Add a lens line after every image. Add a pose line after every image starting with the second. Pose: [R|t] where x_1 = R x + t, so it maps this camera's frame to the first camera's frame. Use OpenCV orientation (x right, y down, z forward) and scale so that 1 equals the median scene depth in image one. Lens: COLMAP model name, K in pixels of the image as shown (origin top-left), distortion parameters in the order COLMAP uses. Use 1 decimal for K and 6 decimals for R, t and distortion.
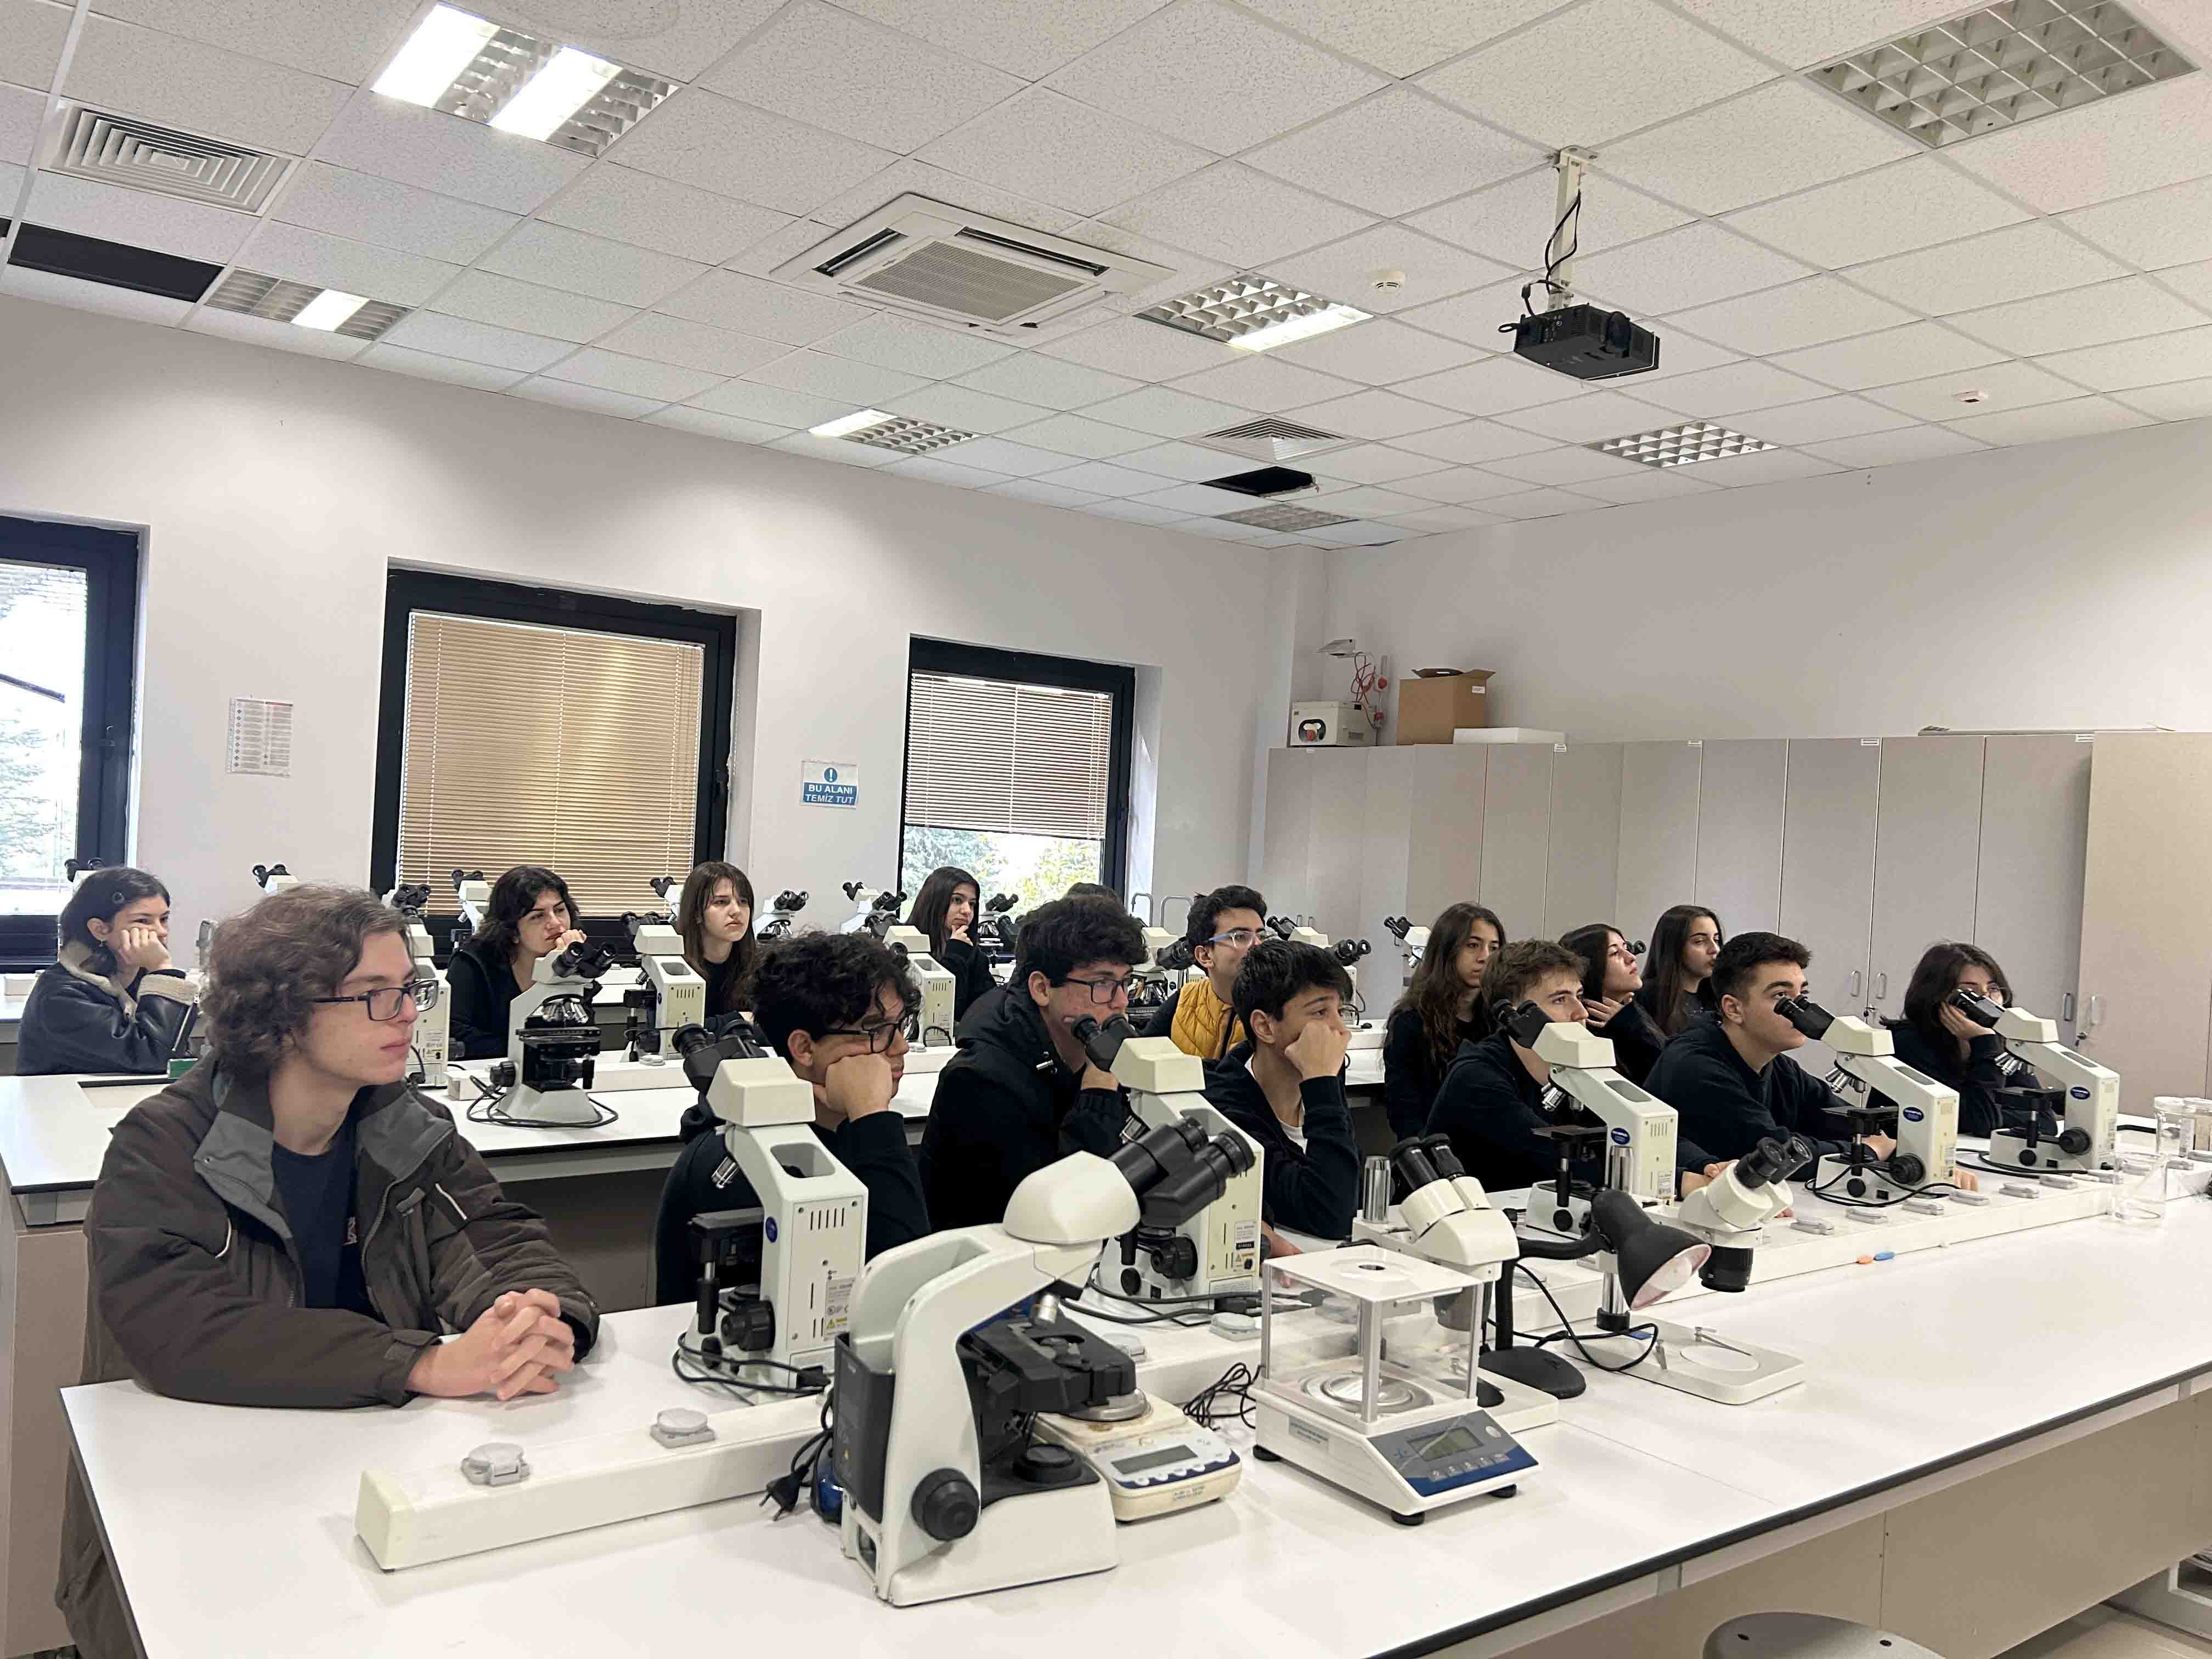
lens RADIAL K [[1672.0, 0, 1106.0], [0, 1672.0, 829.5], [0, 0, 1]] dist [-0.000814, -0.000595]
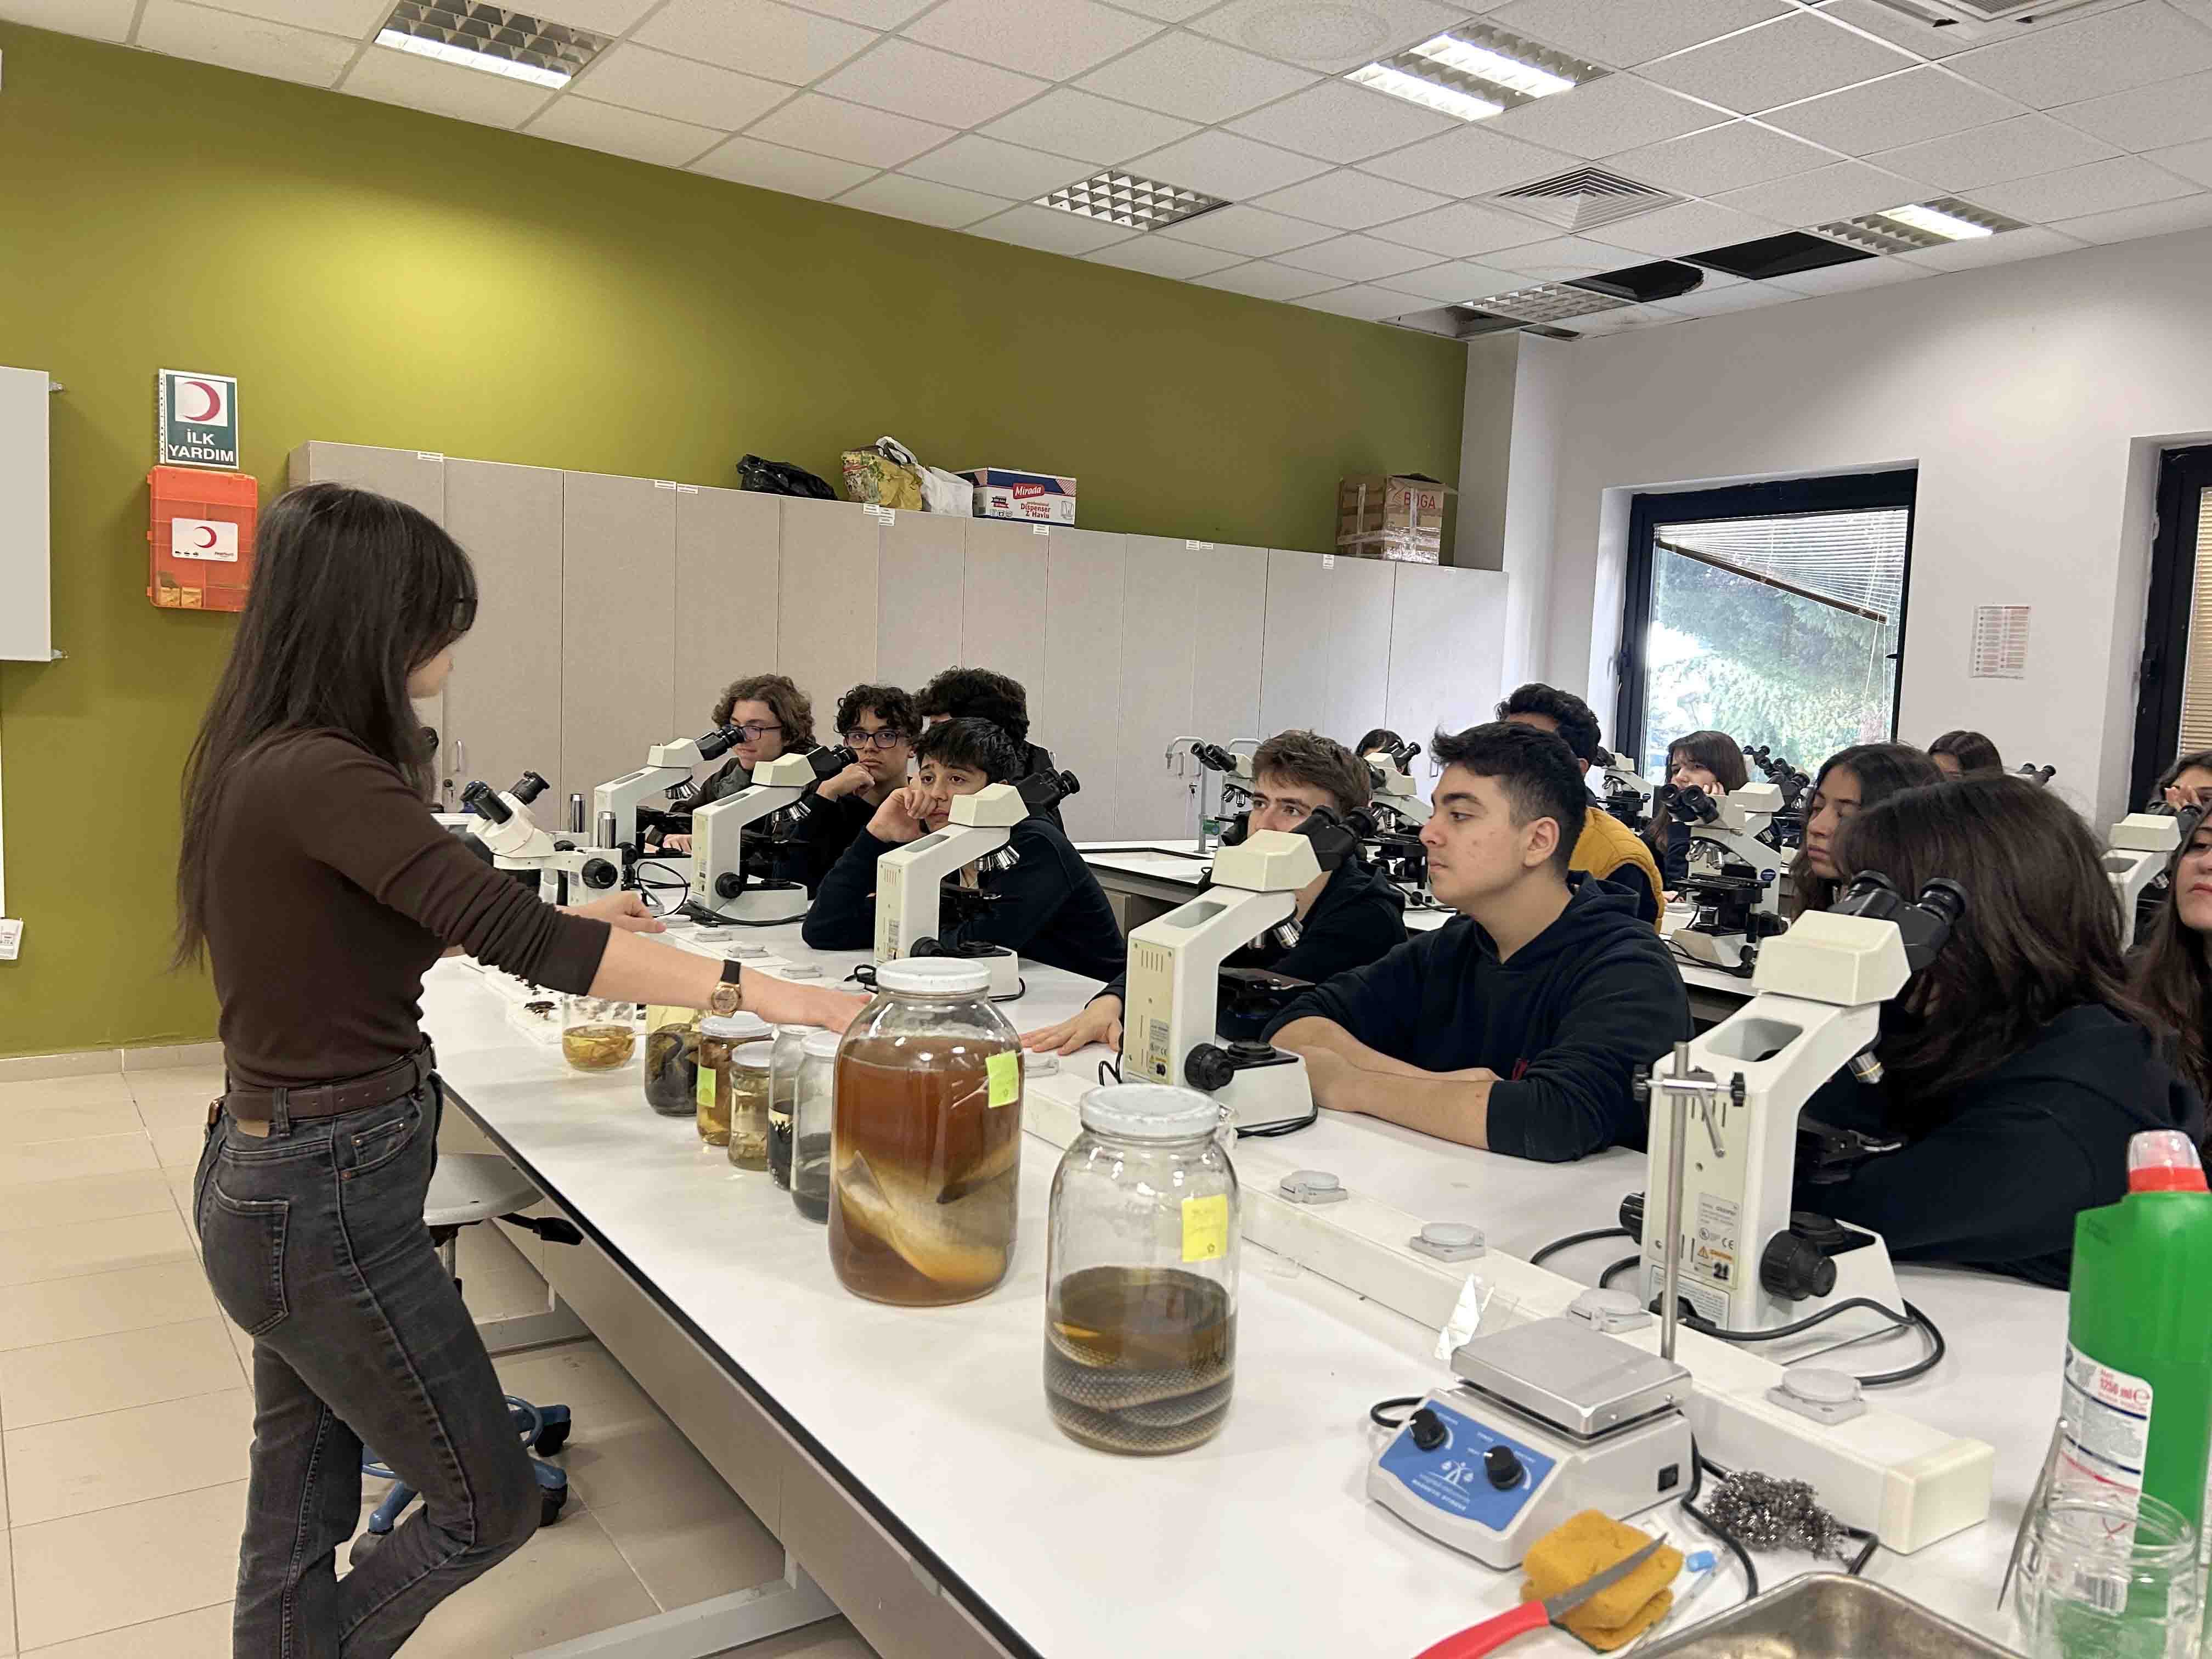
lens RADIAL K [[1672.0, 0, 1106.0], [0, 1672.0, 829.5], [0, 0, 1]] dist [-0.000814, -0.000595]
pose [[-0.040470, 0.034412, -0.998588, 0.764436], [-0.046053, 0.998280, 0.036268, 0.067770], [0.998119, 0.047456, -0.038816, 0.666797]]
